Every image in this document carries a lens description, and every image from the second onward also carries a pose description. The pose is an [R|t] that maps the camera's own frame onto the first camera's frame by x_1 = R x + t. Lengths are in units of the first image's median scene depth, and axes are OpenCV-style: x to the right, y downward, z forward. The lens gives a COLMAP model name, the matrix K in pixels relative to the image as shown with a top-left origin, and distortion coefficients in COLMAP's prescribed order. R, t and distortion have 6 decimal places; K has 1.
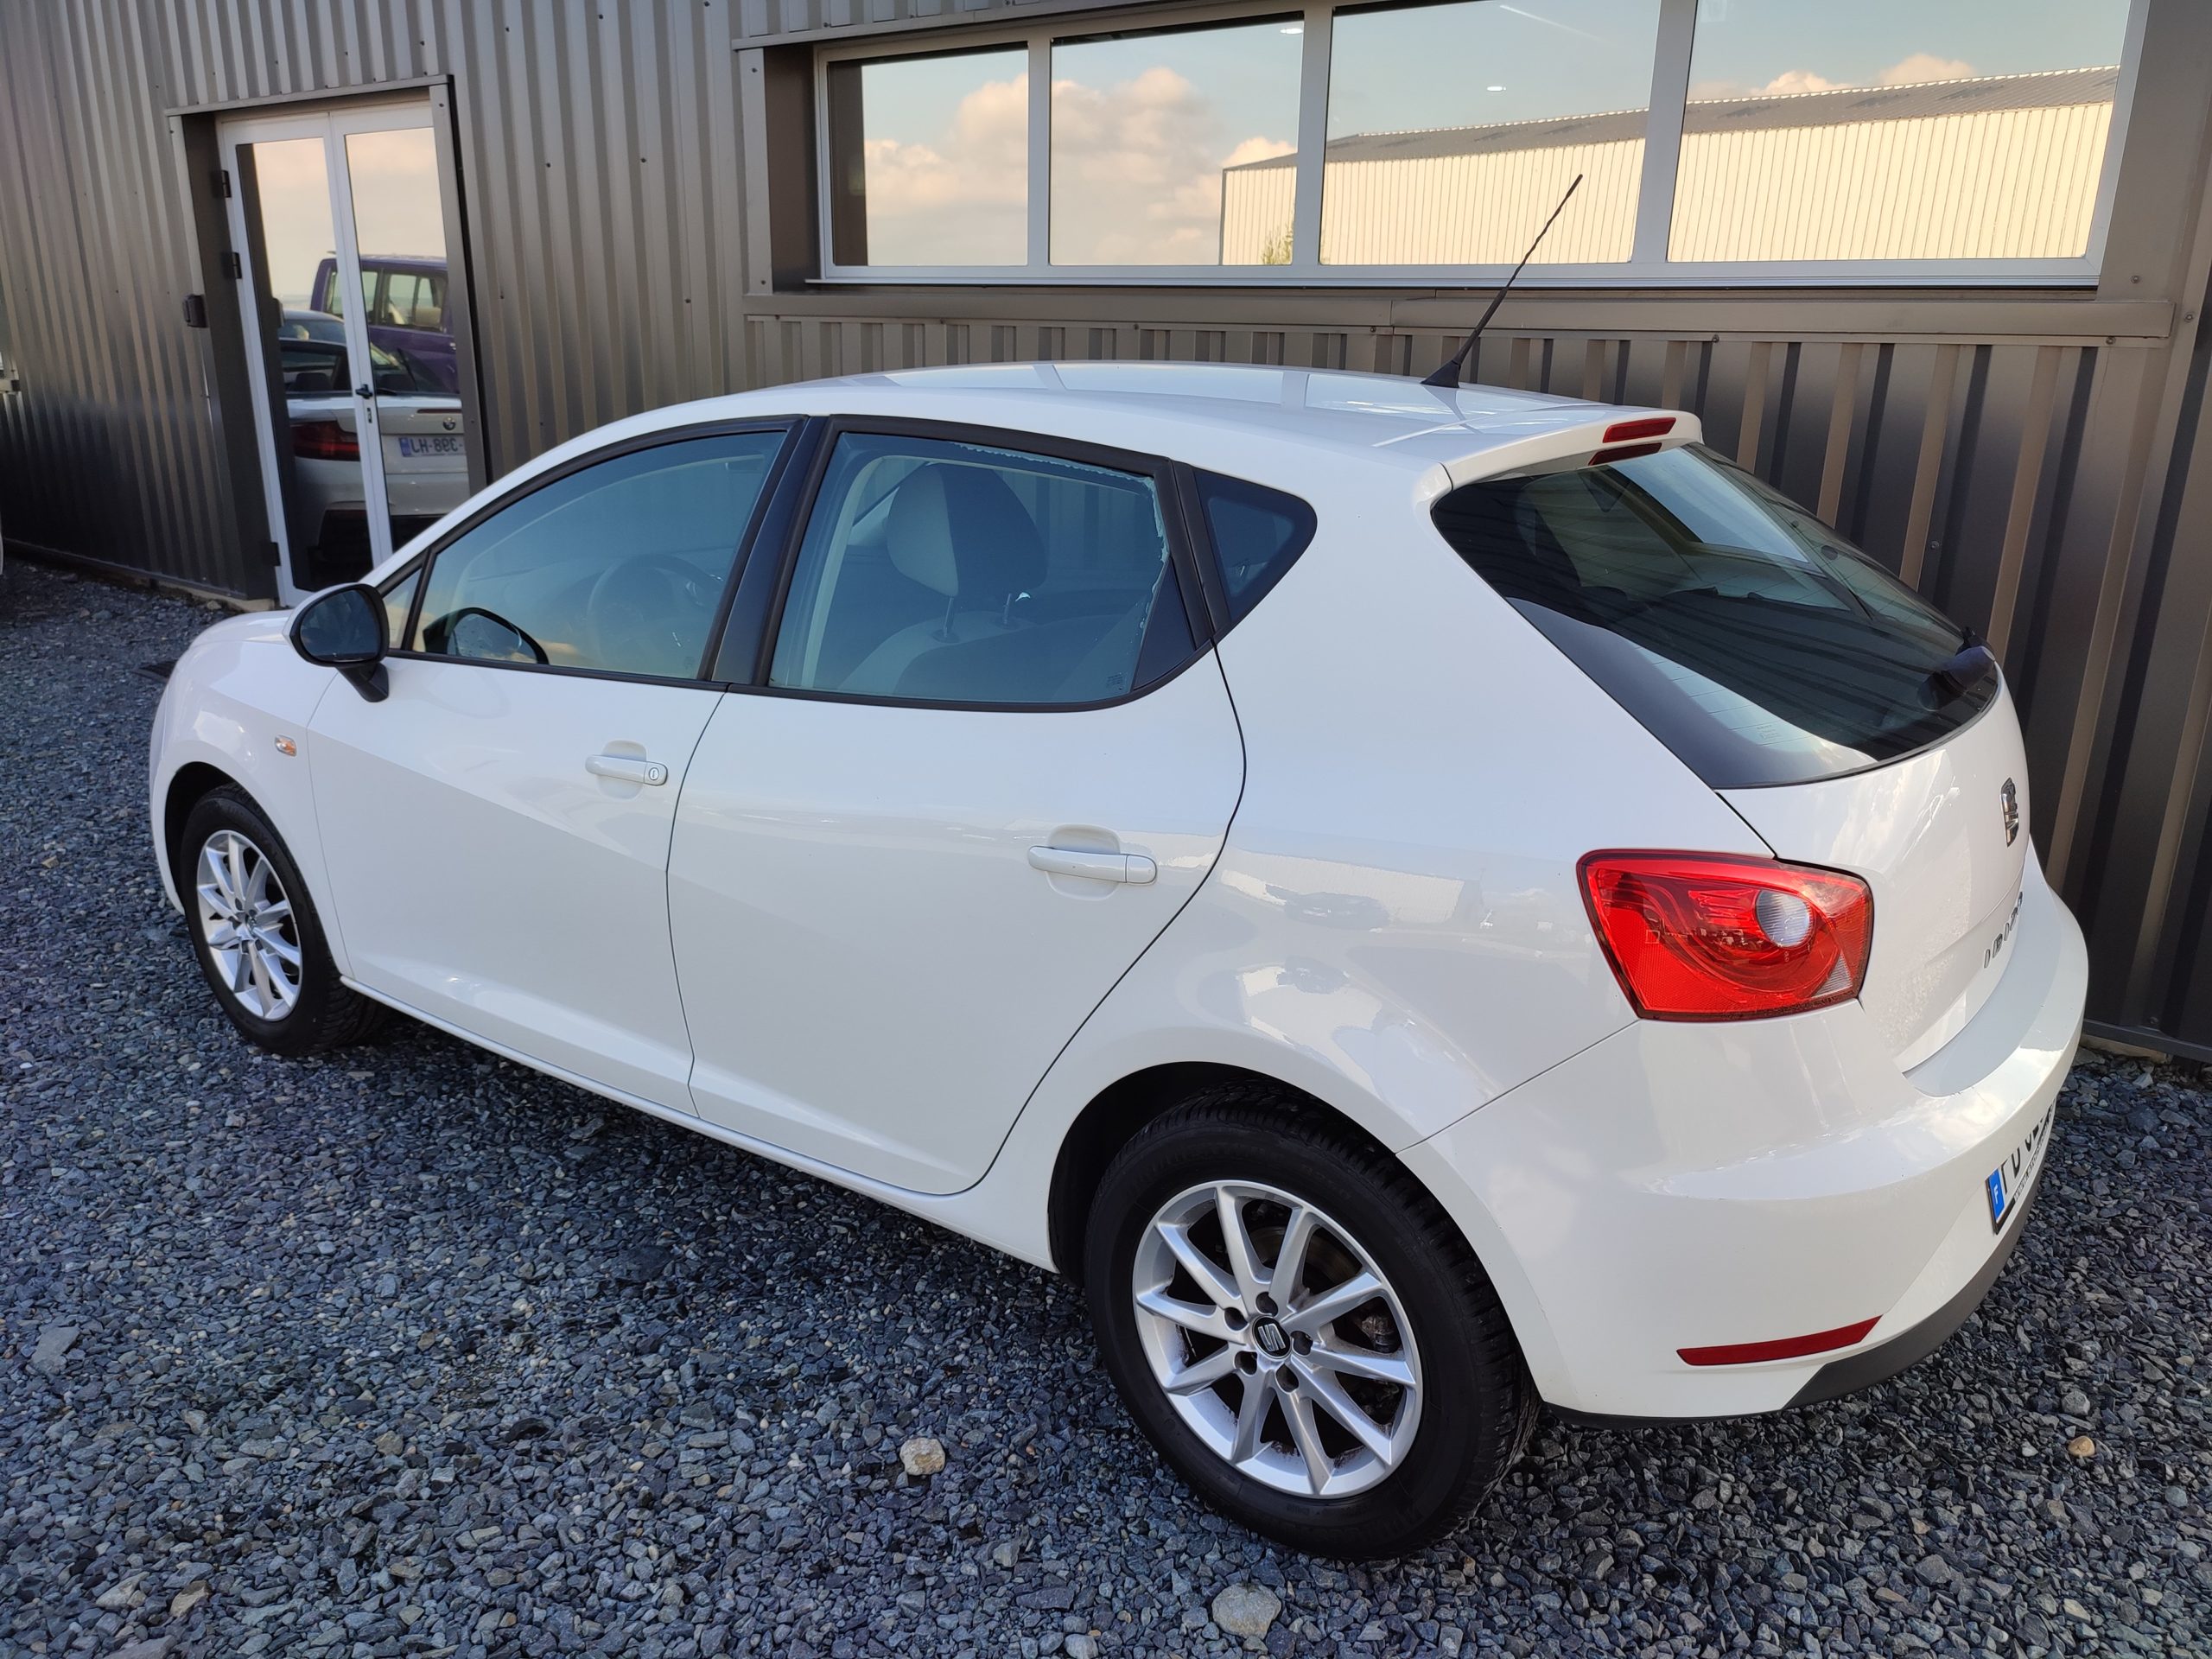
lens RADIAL K [[1612.8, 0, 1108.8], [0, 1612.8, 829.5], [0, 0, 1]] dist [0.024299, -0.027726]
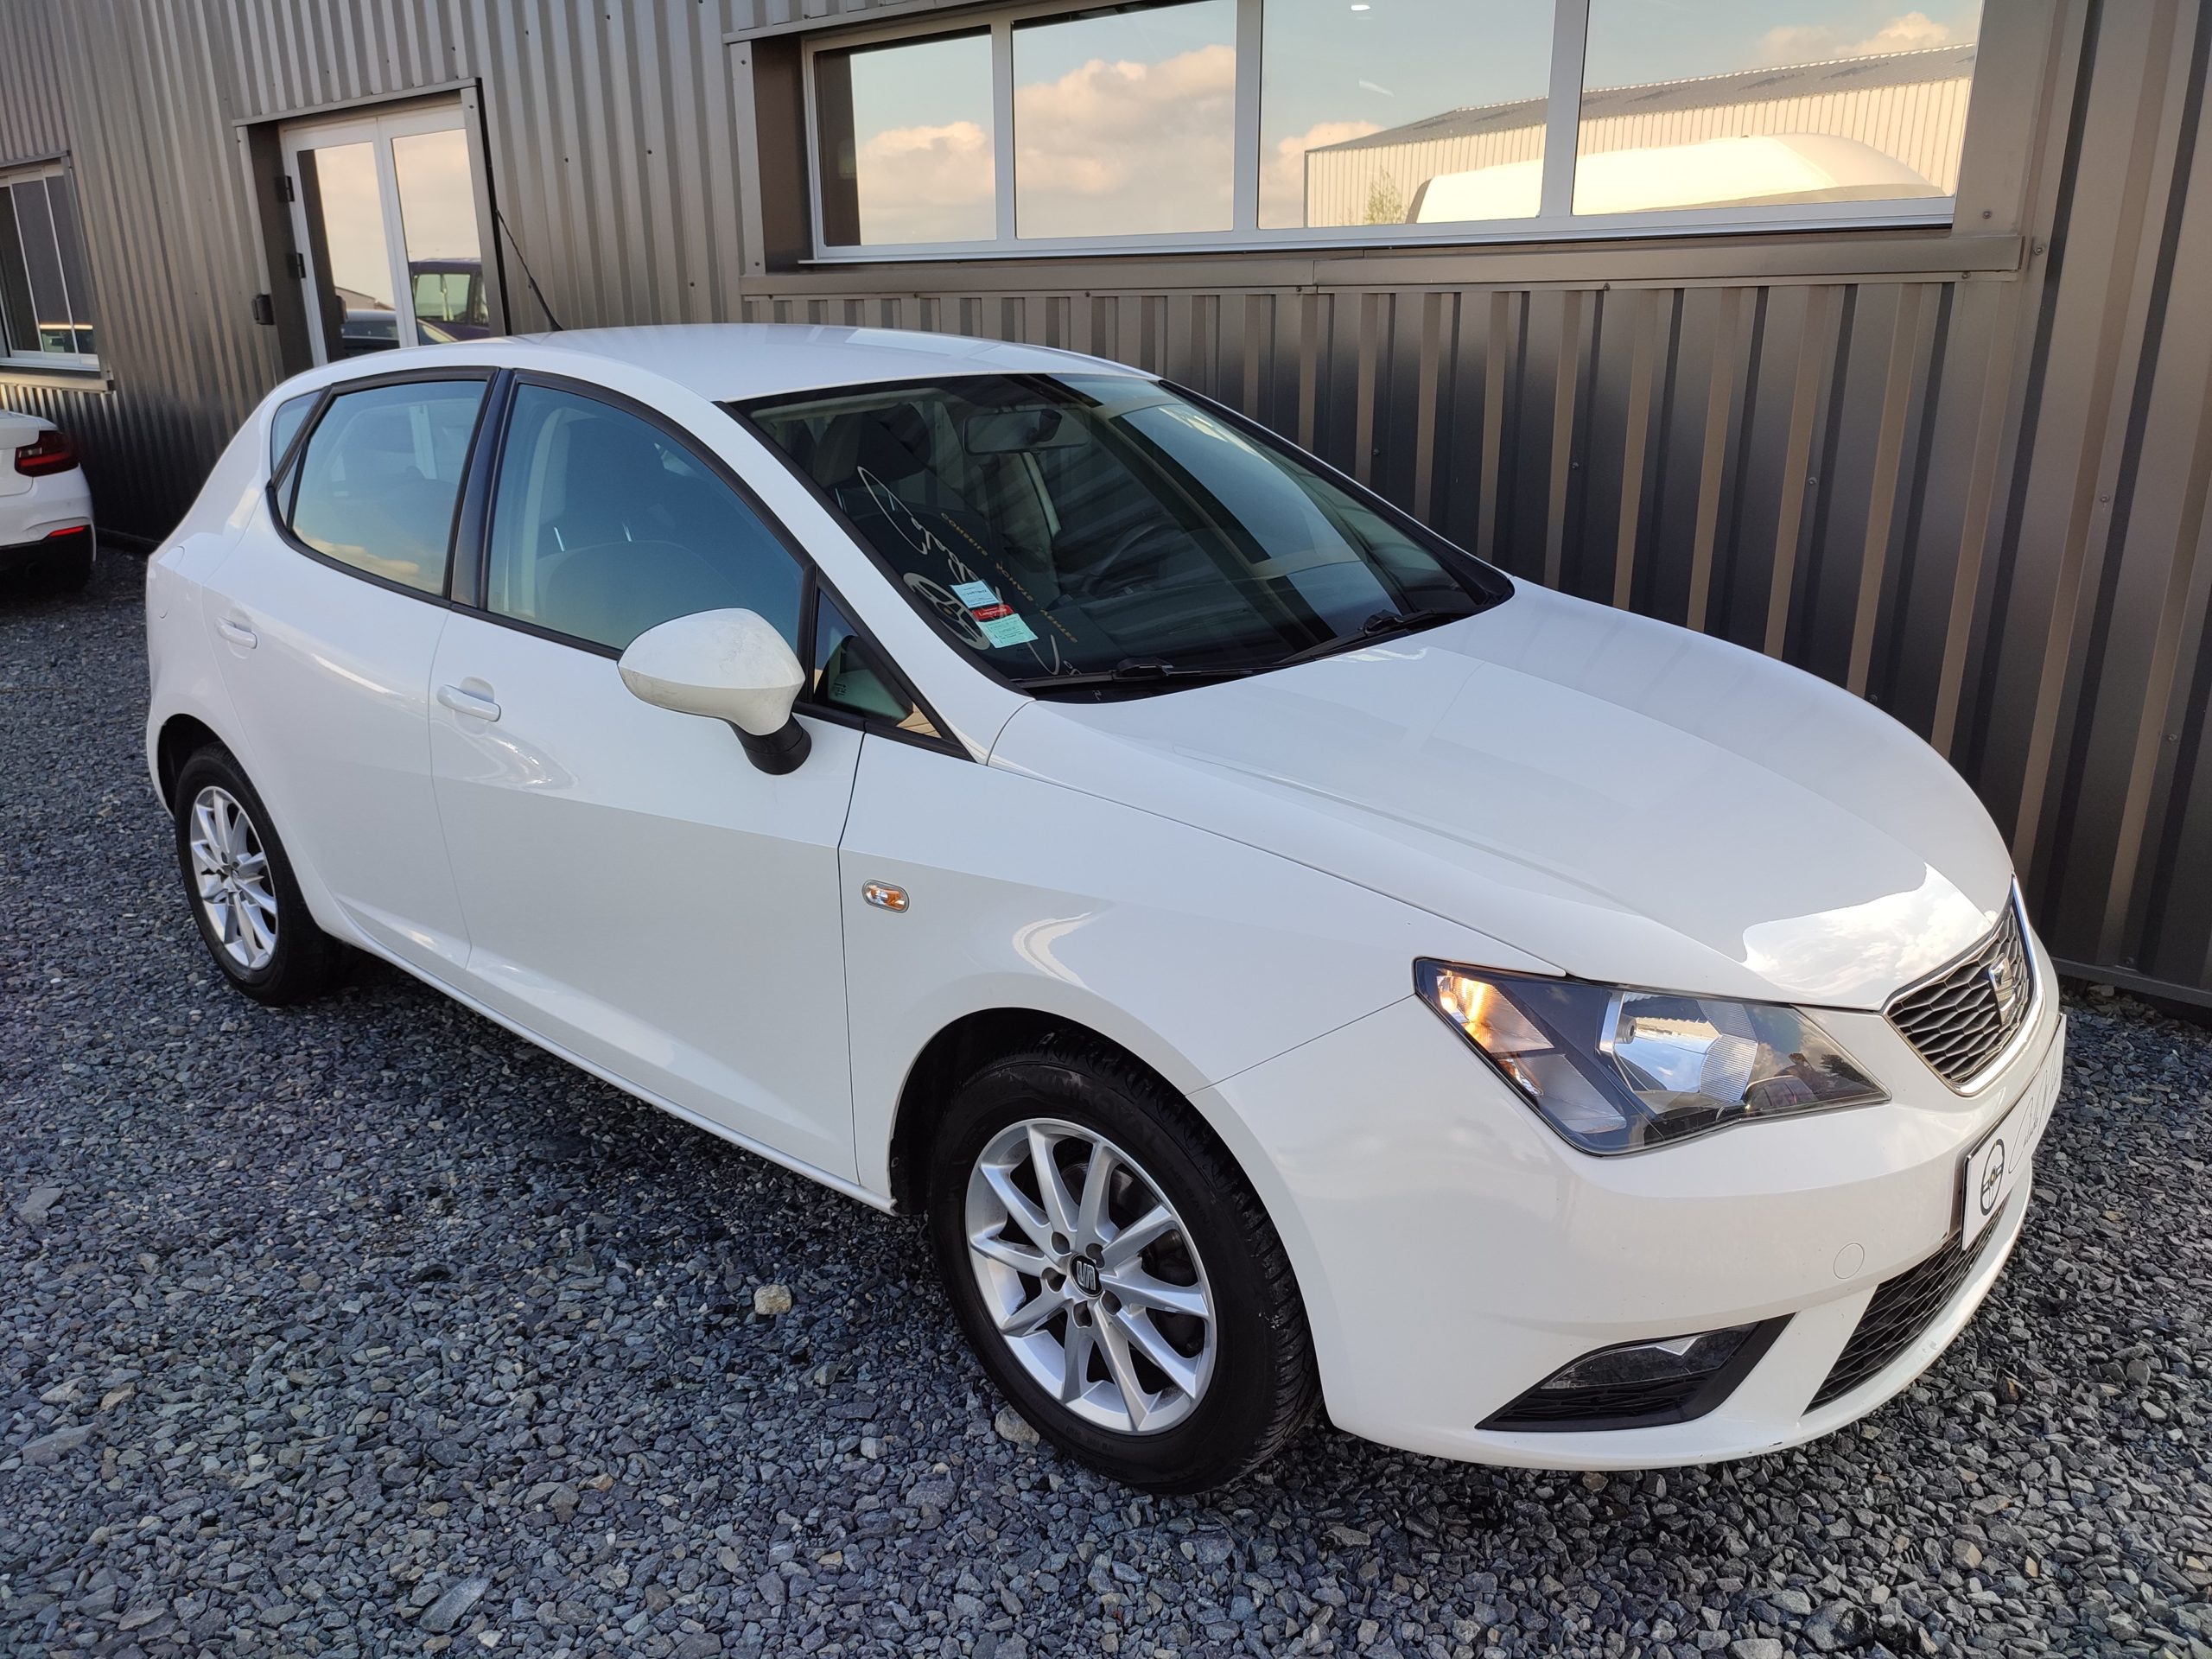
lens RADIAL K [[1612.8, 0, 1103.4], [0, 1612.8, 826.9], [0, 0, 1]] dist [0.024299, -0.027726]
pose [[0.997859, -0.003426, -0.065314, 0.140892], [0.003709, 0.999984, 0.004214, 0.044747], [0.065298, -0.004447, 0.997856, -0.070141]]
